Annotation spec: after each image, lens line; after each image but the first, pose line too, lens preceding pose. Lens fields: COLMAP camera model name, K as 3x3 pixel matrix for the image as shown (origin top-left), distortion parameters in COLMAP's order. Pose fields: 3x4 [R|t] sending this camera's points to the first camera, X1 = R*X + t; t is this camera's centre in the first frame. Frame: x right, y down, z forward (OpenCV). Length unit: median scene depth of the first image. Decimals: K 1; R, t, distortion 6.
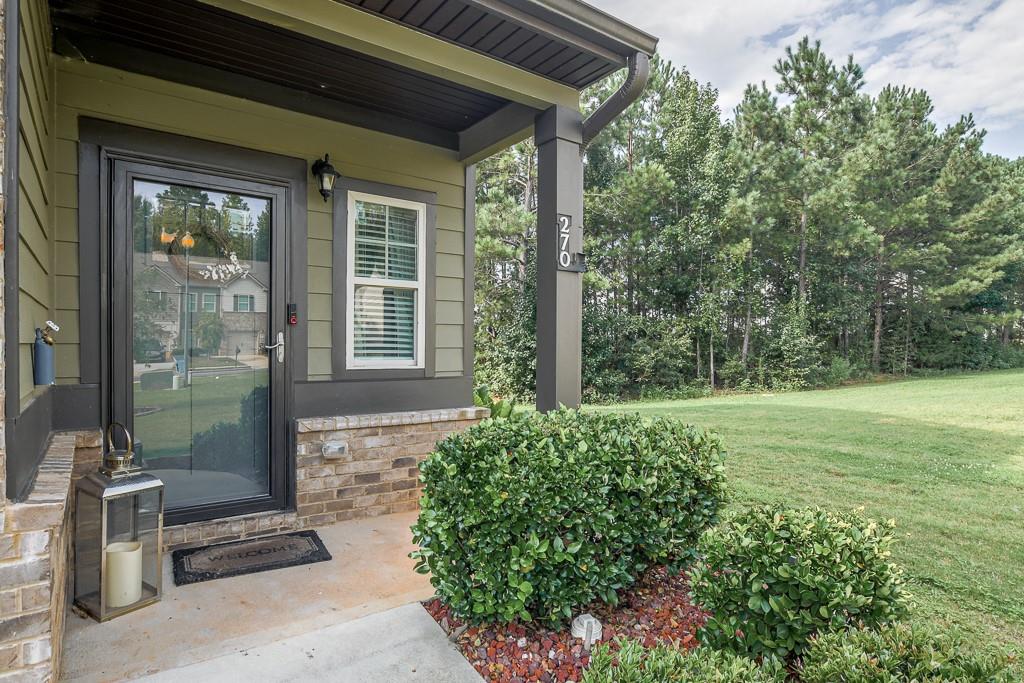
lens RADIAL K [[570.4, 0, 513.2], [0, 570.4, 348.8], [0, 0, 1]] dist [-0.015806, 0.000051]
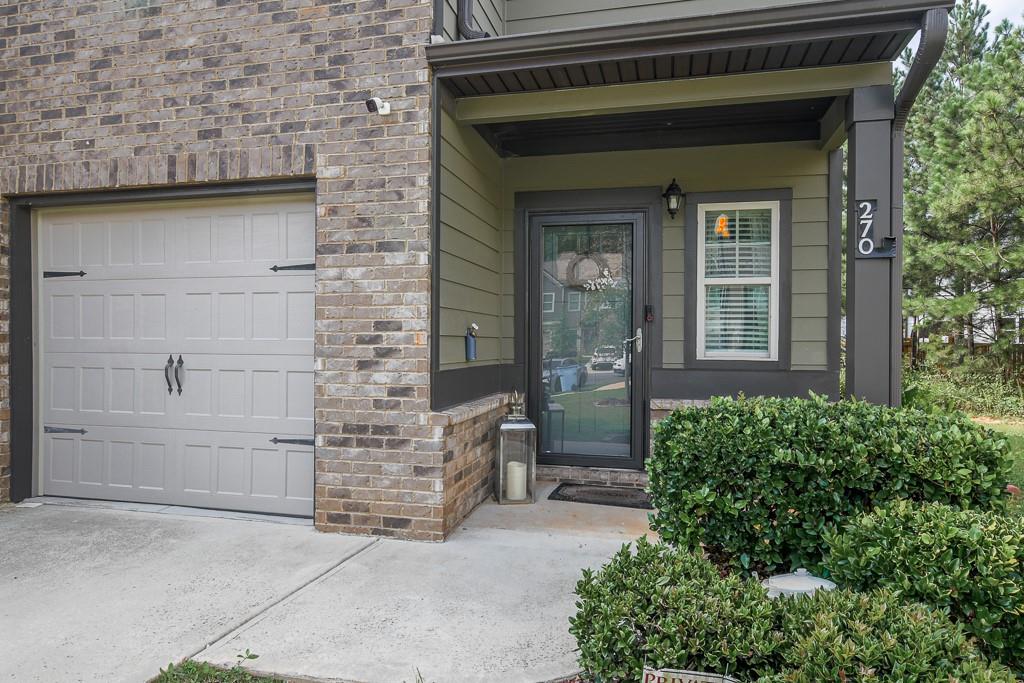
lens RADIAL K [[656.8, 0, 504.0], [0, 656.8, 336.7], [0, 0, 1]] dist [-0.026572, 0.003617]
pose [[0.642136, -0.009065, -0.766537, 0.503298], [-0.006647, 0.999827, -0.017391, 0.016828], [0.766562, 0.016262, 0.641964, -0.156579]]
